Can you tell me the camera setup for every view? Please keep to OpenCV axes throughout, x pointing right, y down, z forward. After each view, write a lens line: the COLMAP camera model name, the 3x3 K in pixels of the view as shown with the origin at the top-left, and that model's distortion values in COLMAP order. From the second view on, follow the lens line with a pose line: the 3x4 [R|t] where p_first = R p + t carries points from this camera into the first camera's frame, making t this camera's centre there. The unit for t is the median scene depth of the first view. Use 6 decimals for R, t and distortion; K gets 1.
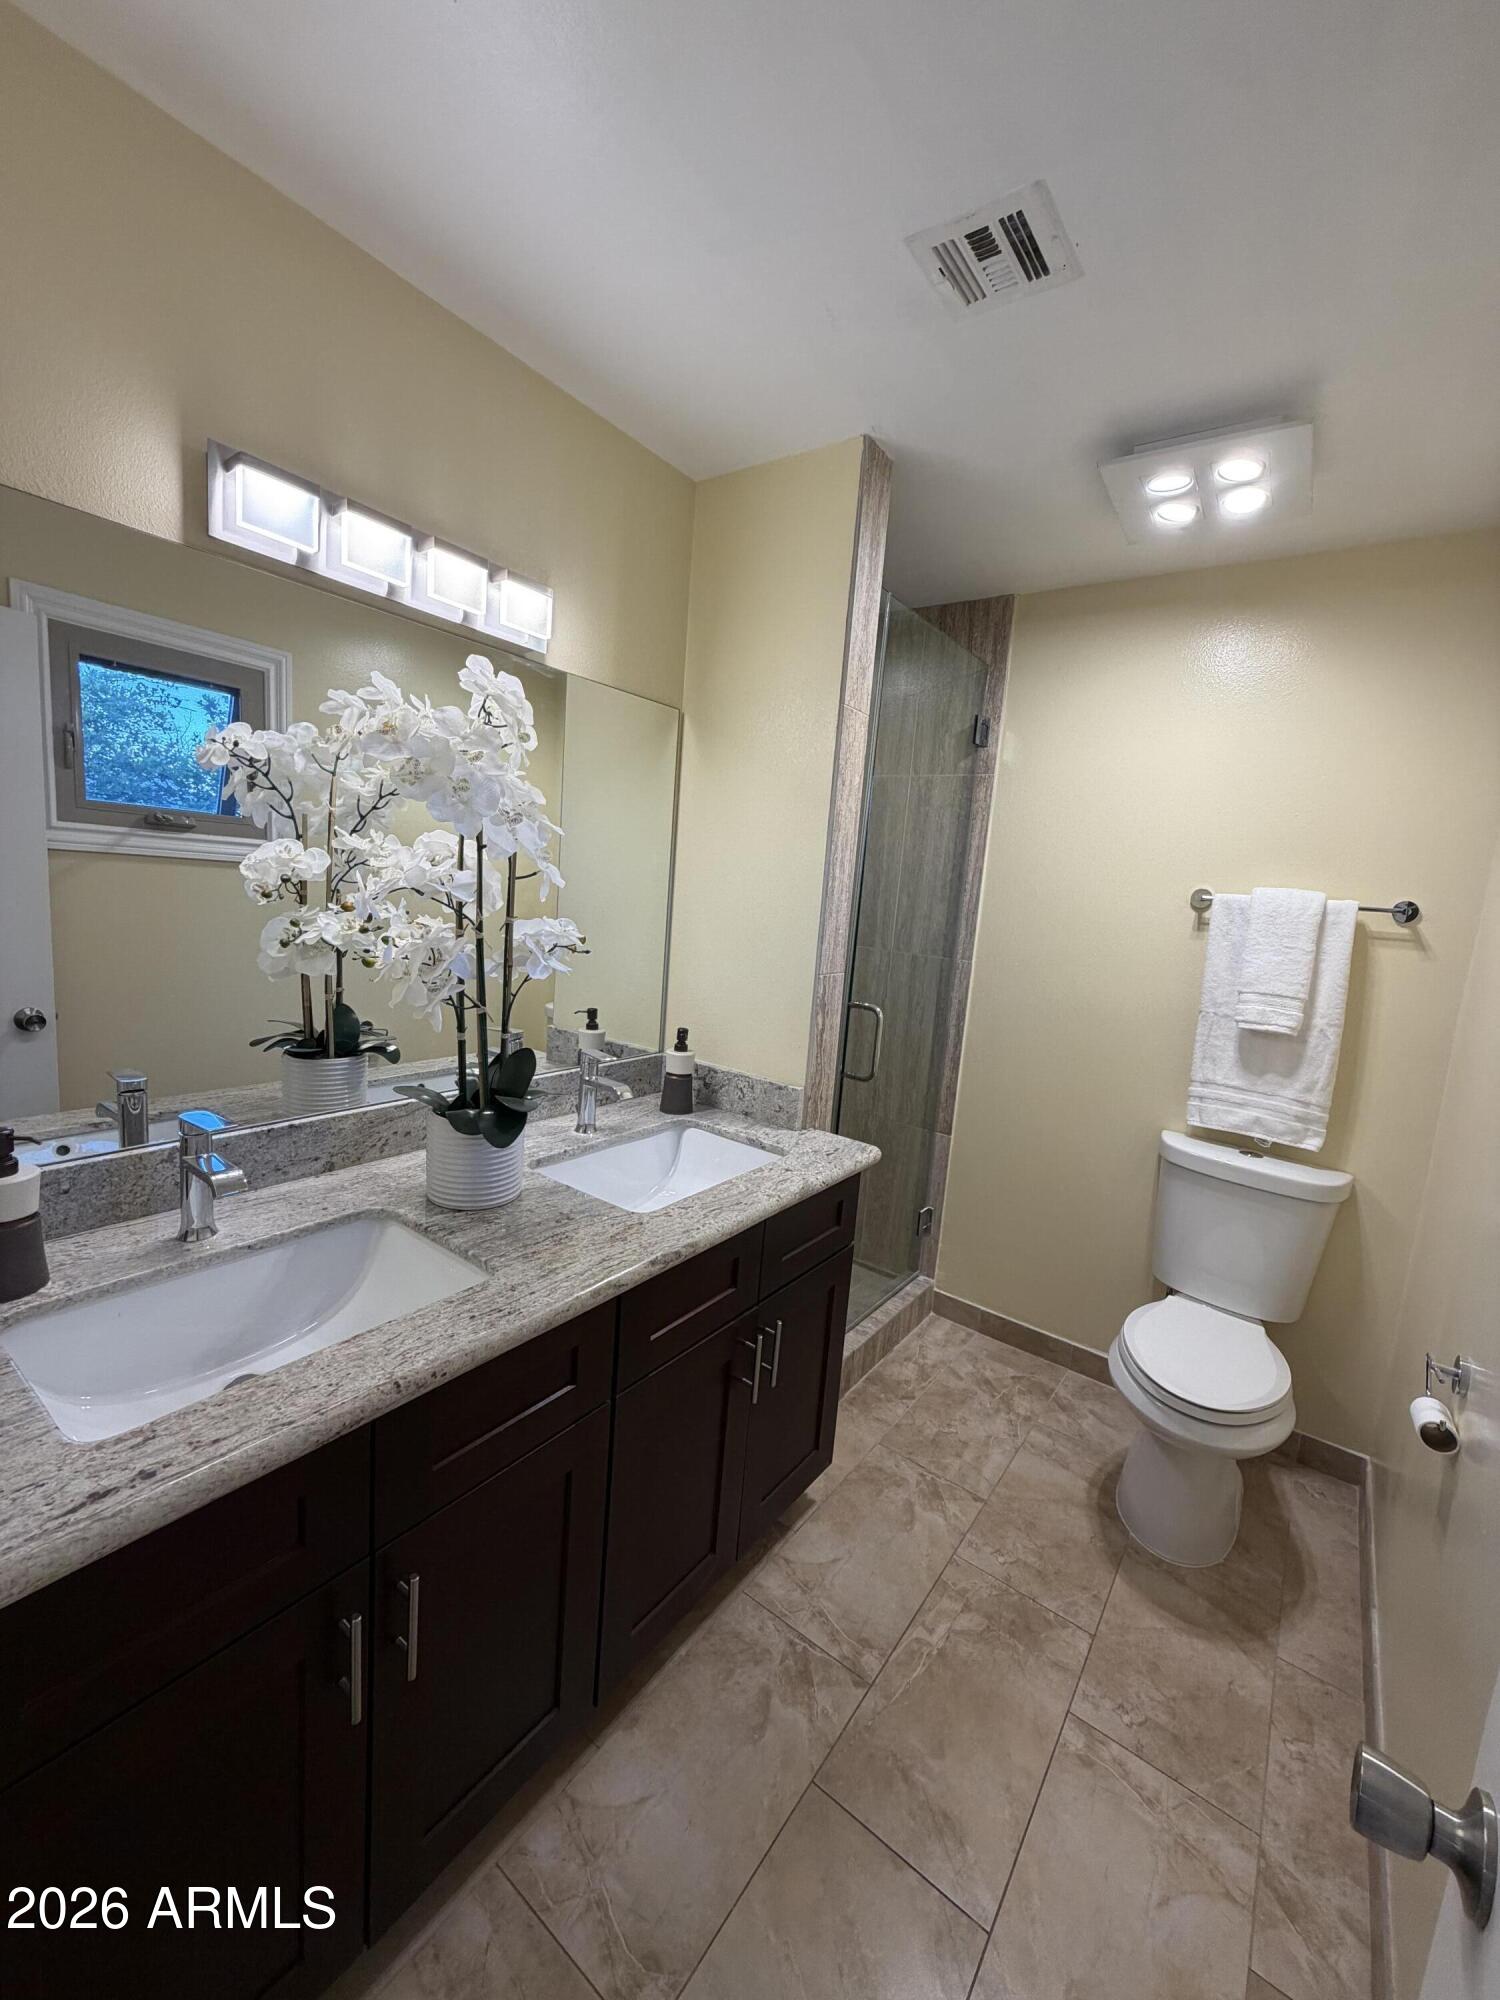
lens RADIAL K [[798.5, 0, 748.2], [0, 798.5, 990.8], [0, 0, 1]] dist [-0.002624, 0.000635]
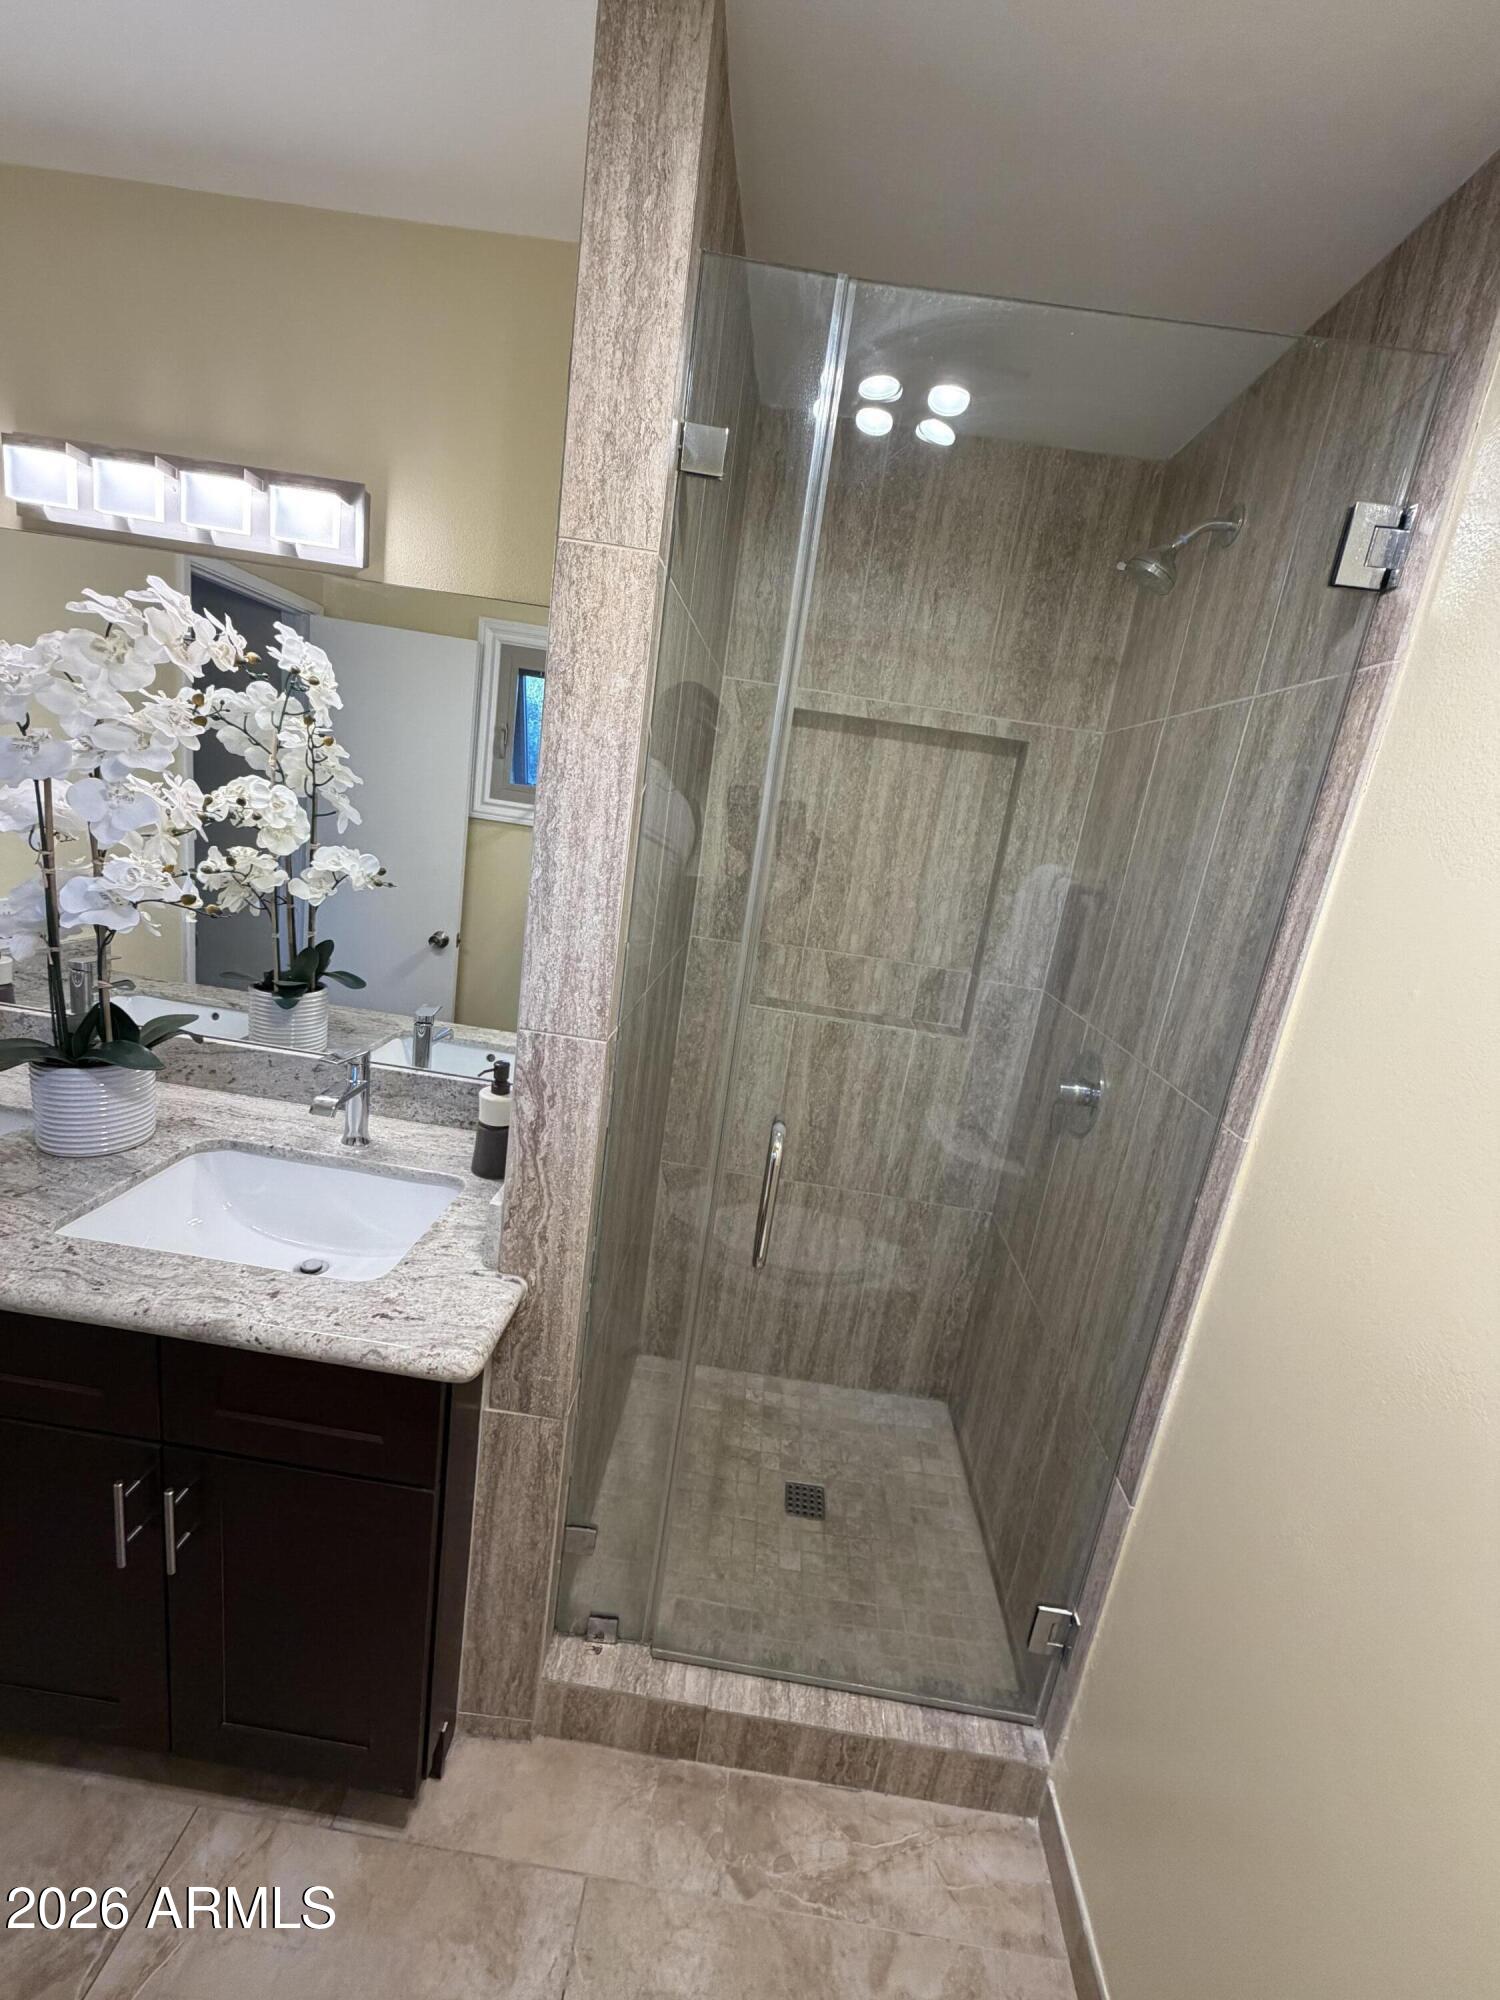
lens RADIAL K [[798.5, 0, 750.5], [0, 798.5, 990.8], [0, 0, 1]] dist [-0.002624, 0.000635]
pose [[0.556001, 0.188203, -0.809594, 0.638116], [-0.210114, 0.974217, 0.082174, -0.127386], [0.804186, 0.124418, 0.581210, 0.779518]]
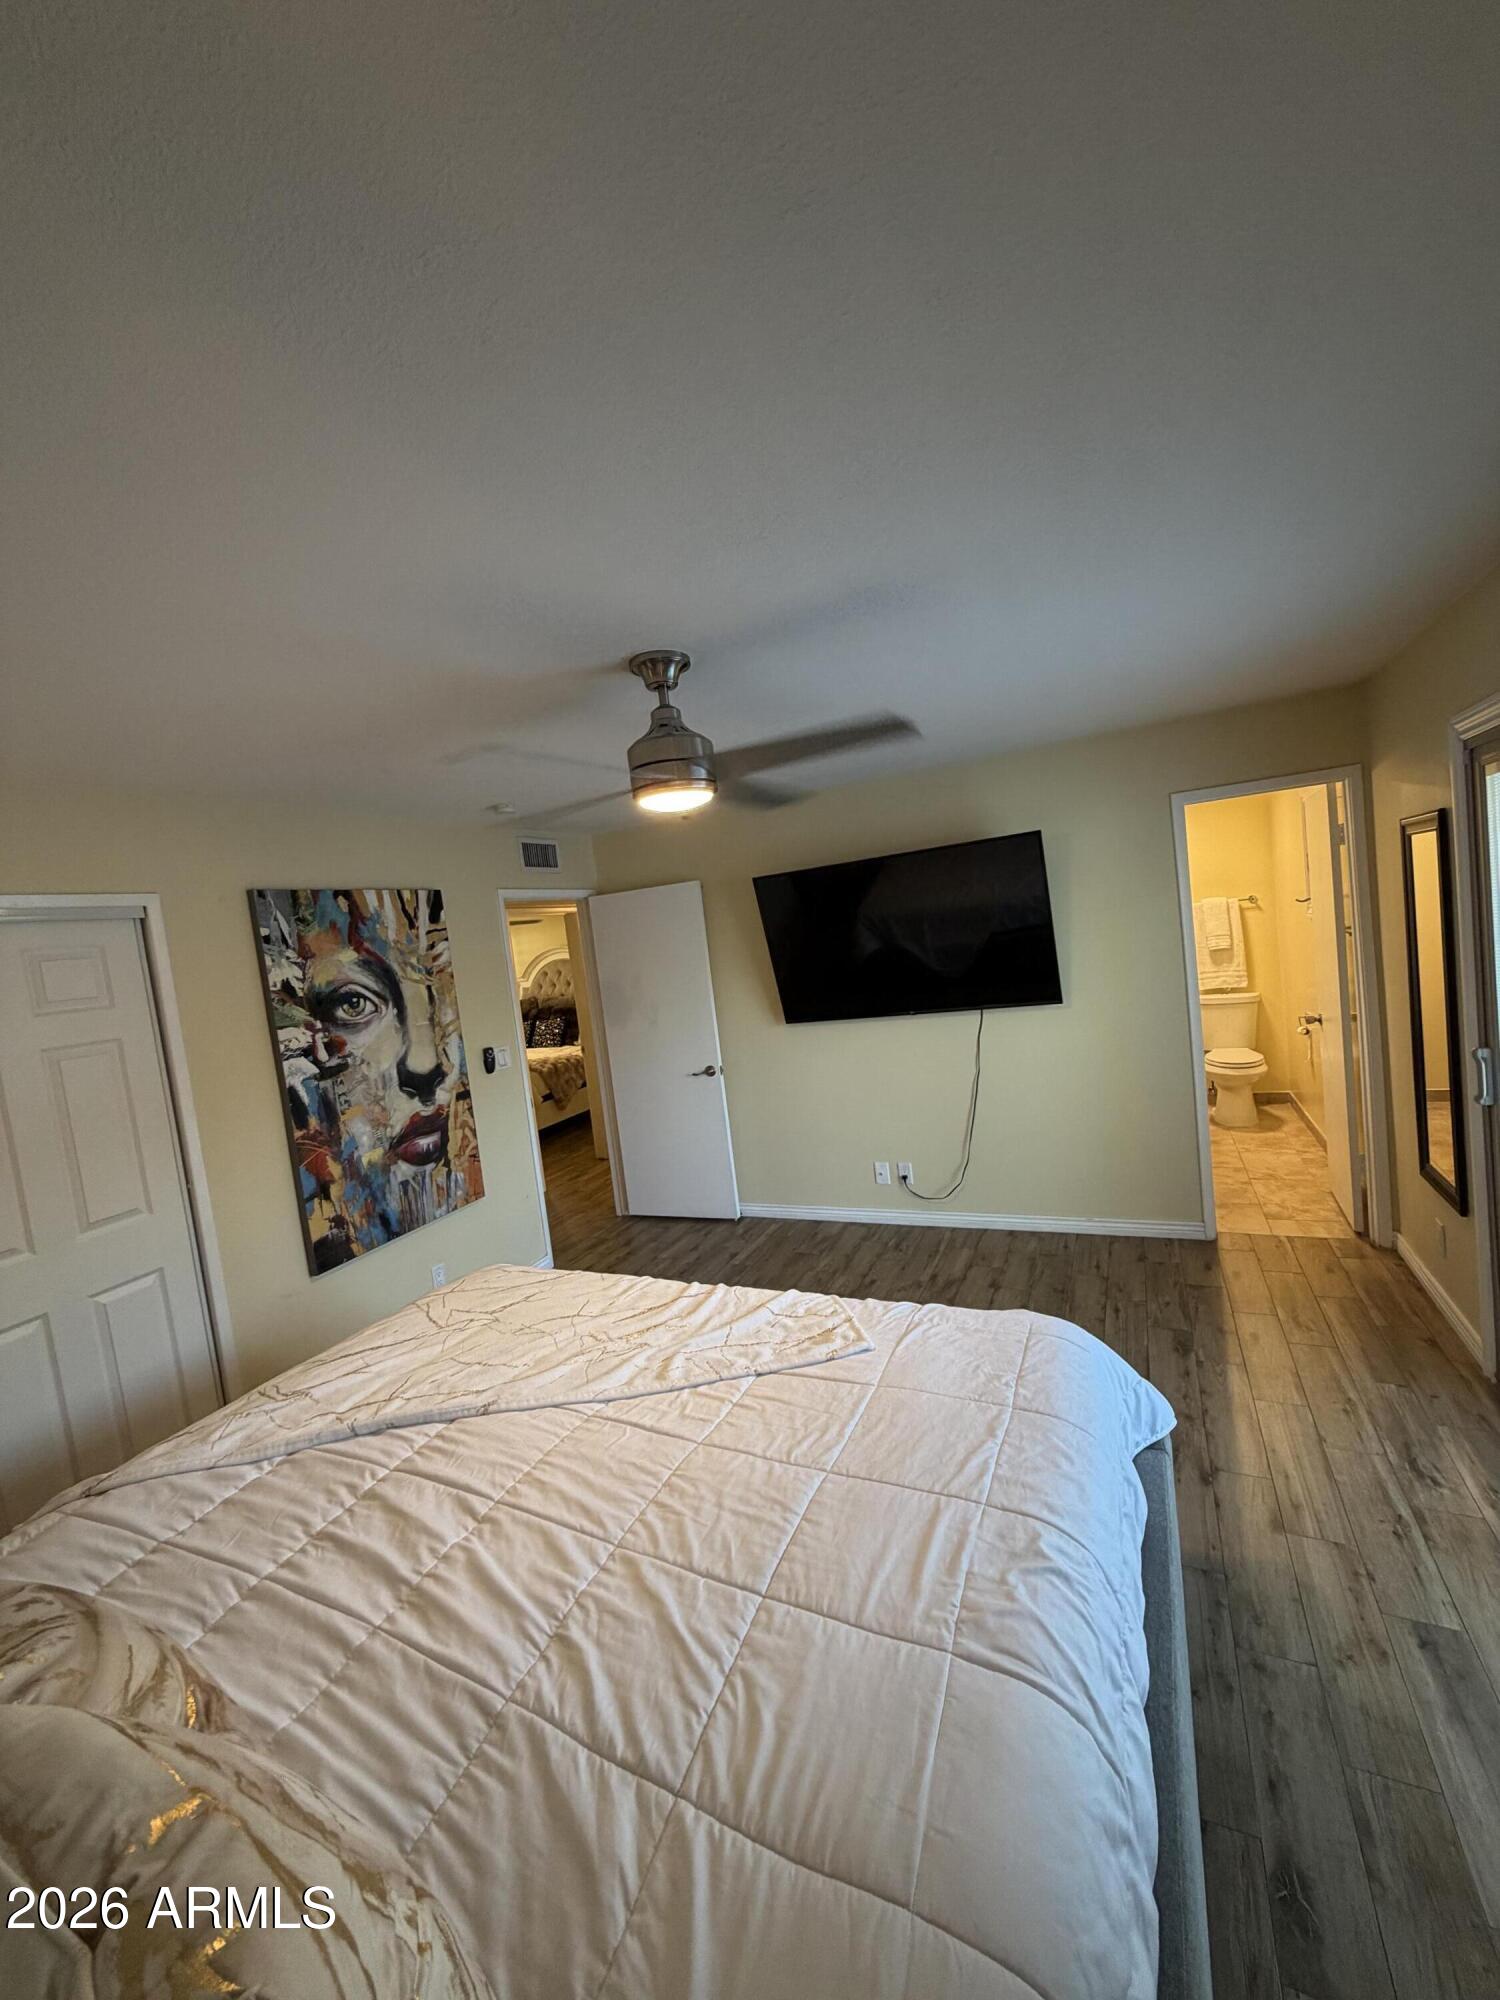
lens RADIAL K [[798.5, 0, 755.0], [0, 798.5, 999.0], [0, 0, 1]] dist [-0.002624, 0.000635]
pose [[0.958273, -0.225677, 0.175451, -1.365383], [0.235930, 0.970960, -0.039682, -0.049454], [-0.161401, 0.079420, 0.983688, -1.399274]]
